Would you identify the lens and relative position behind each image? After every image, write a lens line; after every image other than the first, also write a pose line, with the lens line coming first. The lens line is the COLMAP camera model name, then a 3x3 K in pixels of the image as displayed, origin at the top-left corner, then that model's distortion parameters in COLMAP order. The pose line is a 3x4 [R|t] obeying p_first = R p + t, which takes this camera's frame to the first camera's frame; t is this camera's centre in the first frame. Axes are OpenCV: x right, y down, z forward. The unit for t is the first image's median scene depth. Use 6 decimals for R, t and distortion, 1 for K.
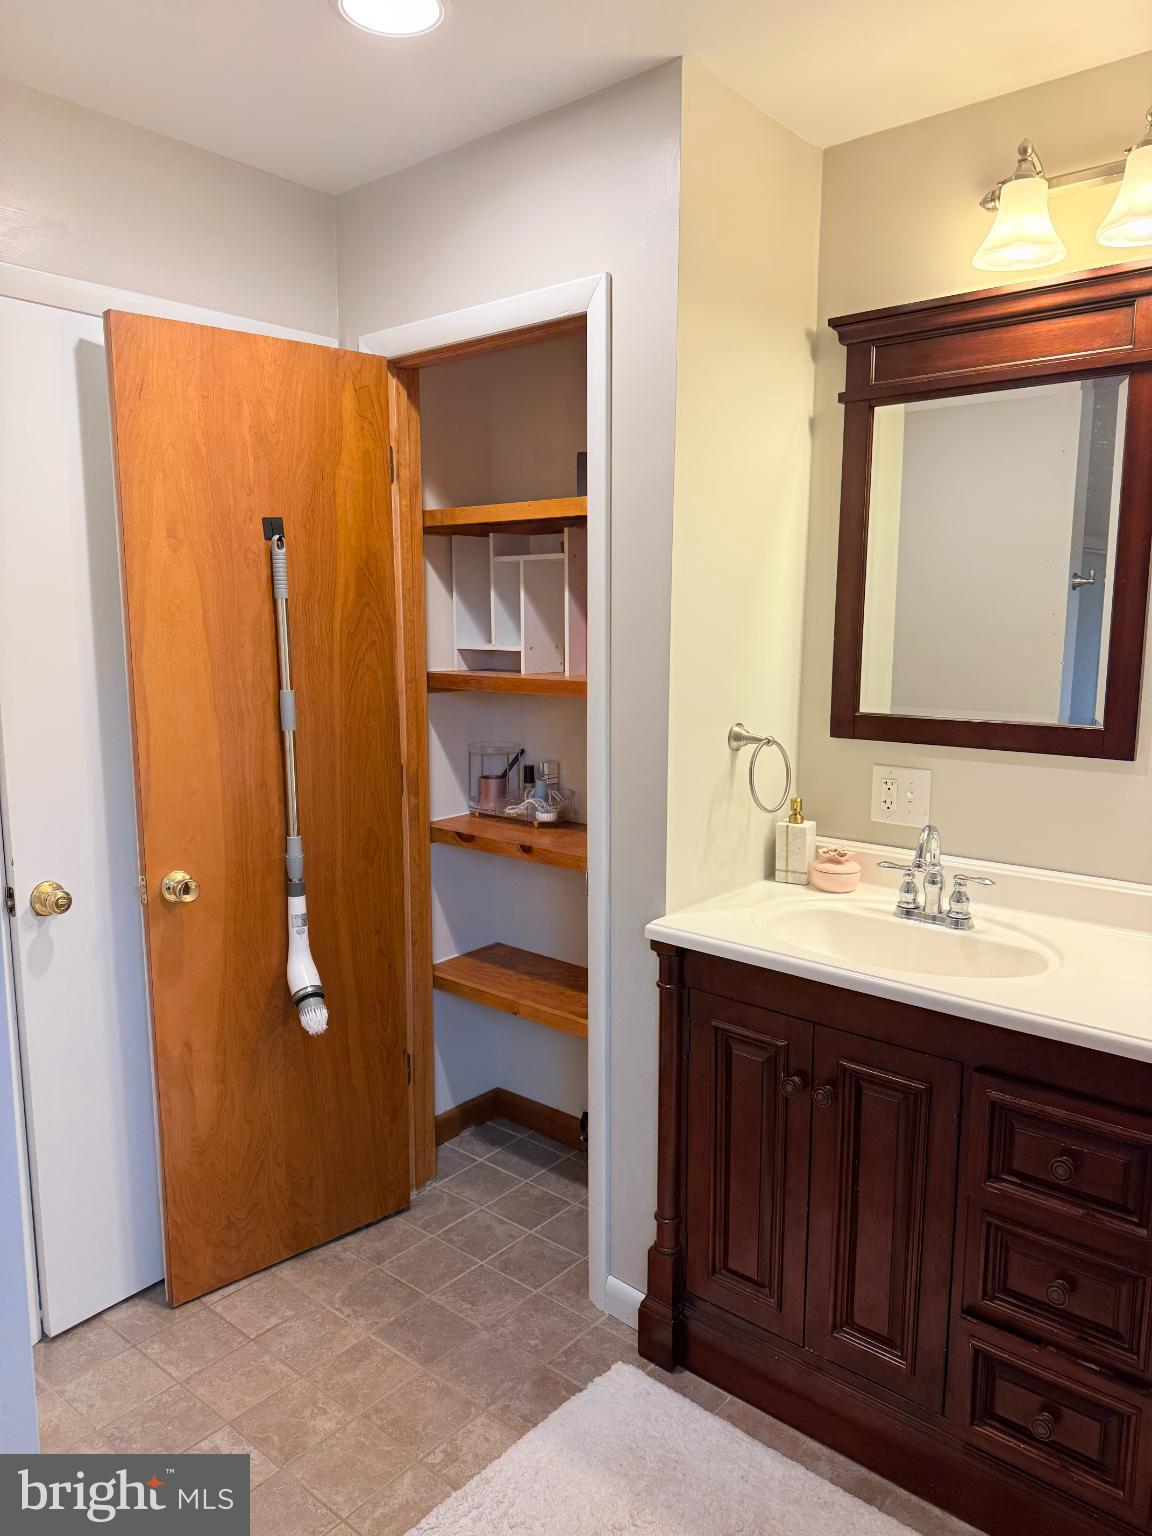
lens RADIAL K [[1075.3, 0, 580.0], [0, 1075.3, 770.6], [0, 0, 1]] dist [0.036233, -0.049549]
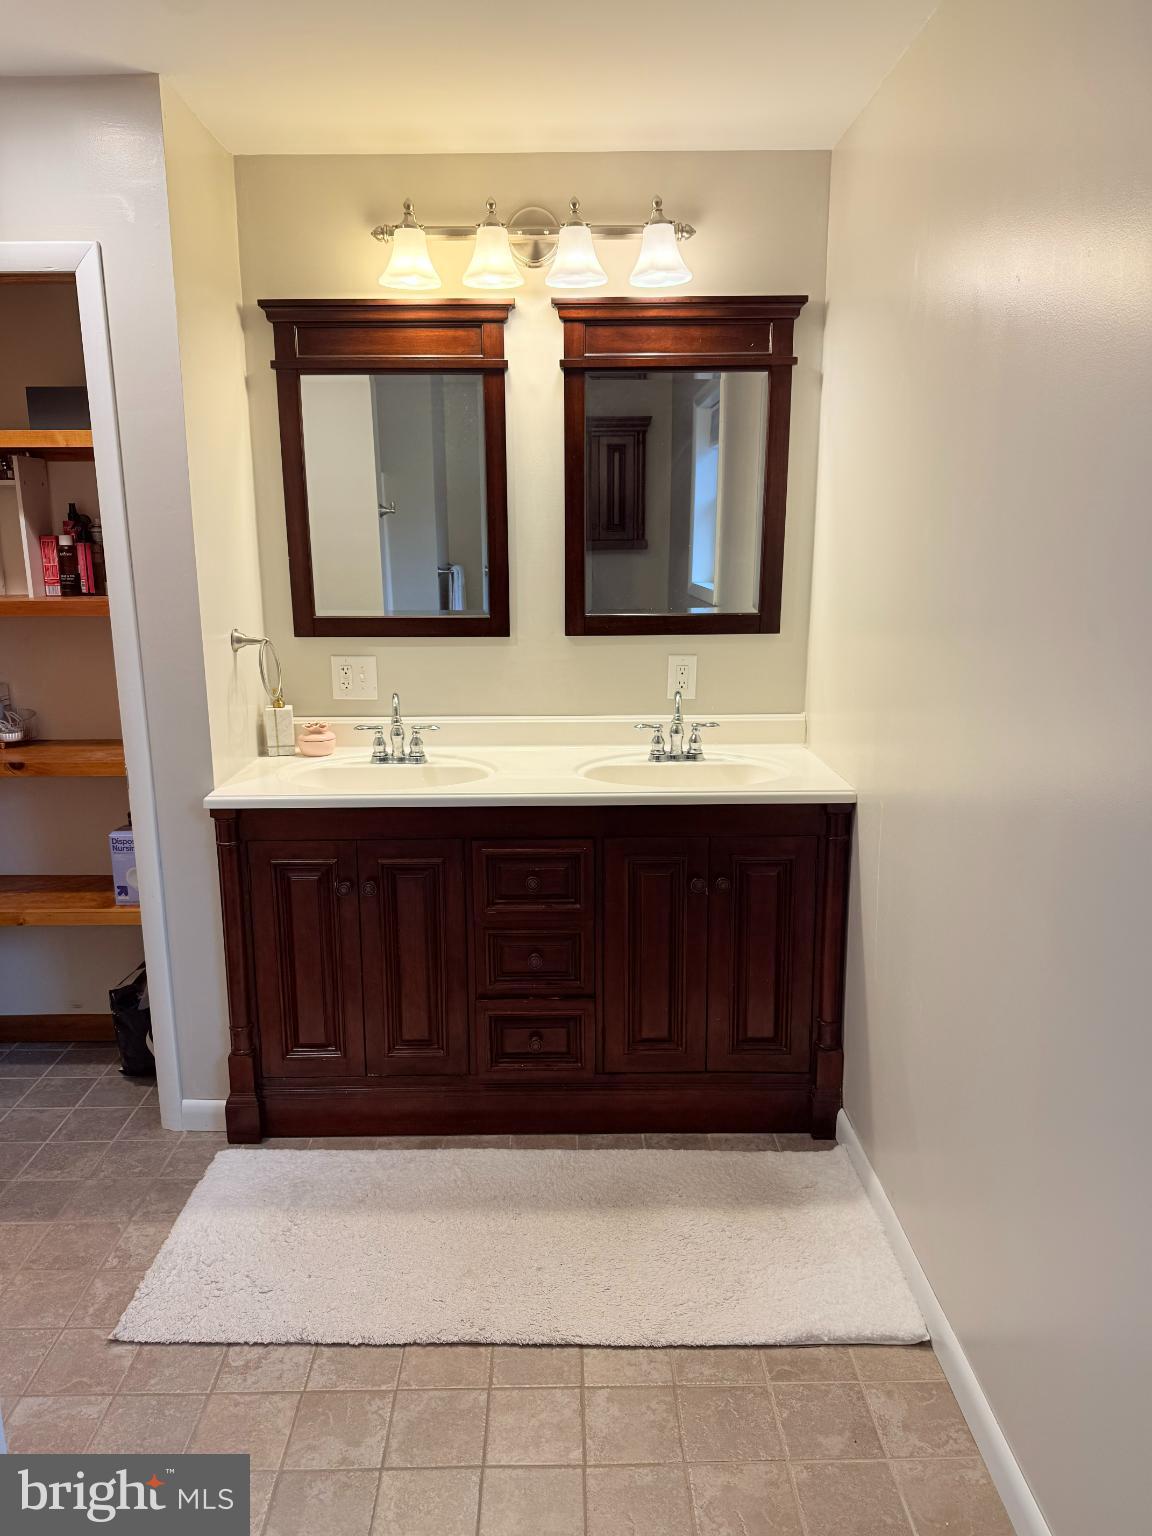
lens RADIAL K [[1075.3, 0, 586.5], [0, 1075.3, 776.7], [0, 0, 1]] dist [0.036233, -0.049549]
pose [[0.744499, -0.152846, 0.649892, -0.405234], [0.101769, 0.988046, 0.115792, 0.021234], [-0.659822, -0.020067, 0.751154, -0.210044]]
